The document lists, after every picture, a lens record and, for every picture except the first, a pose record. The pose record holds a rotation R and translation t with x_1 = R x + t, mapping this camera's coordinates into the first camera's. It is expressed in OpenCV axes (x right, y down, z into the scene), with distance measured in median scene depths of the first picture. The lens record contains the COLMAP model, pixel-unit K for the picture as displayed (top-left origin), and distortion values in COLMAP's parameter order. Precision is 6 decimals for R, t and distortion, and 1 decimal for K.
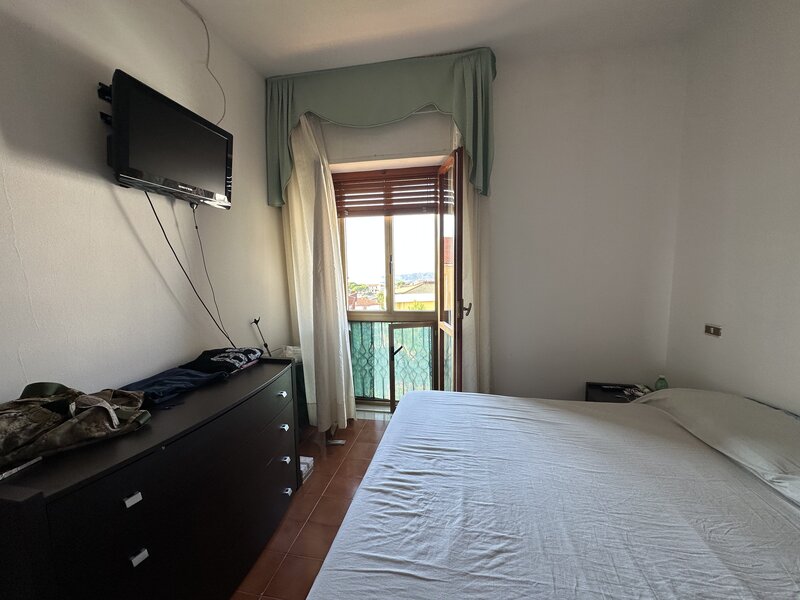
lens RADIAL K [[320.3, 0, 400.7], [0, 320.3, 303.1], [0, 0, 1]] dist [0.012960, -0.000139]
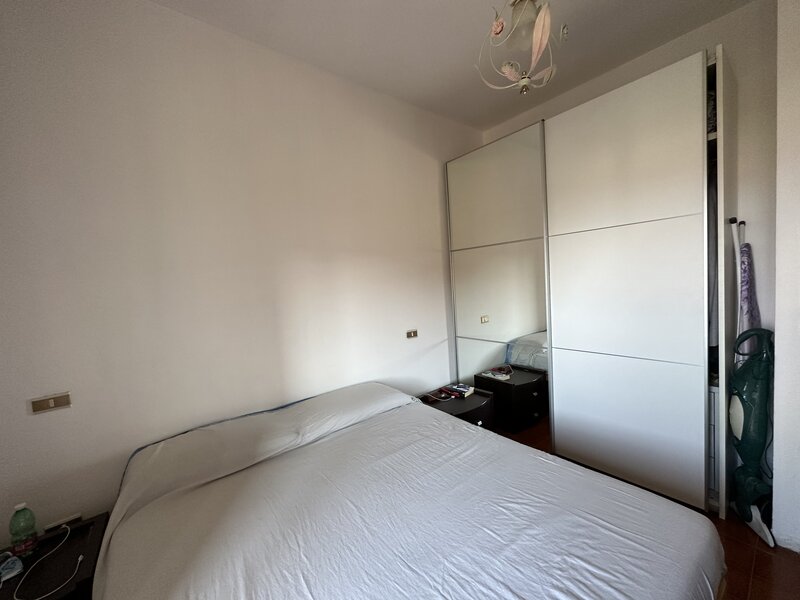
lens RADIAL K [[320.3, 0, 397.6], [0, 320.3, 301.2], [0, 0, 1]] dist [0.012960, -0.000139]
pose [[-0.756623, 0.026282, 0.653323, -0.151618], [0.142503, 0.981801, 0.125539, -0.181437], [-0.638134, 0.188086, -0.746598, 1.533804]]
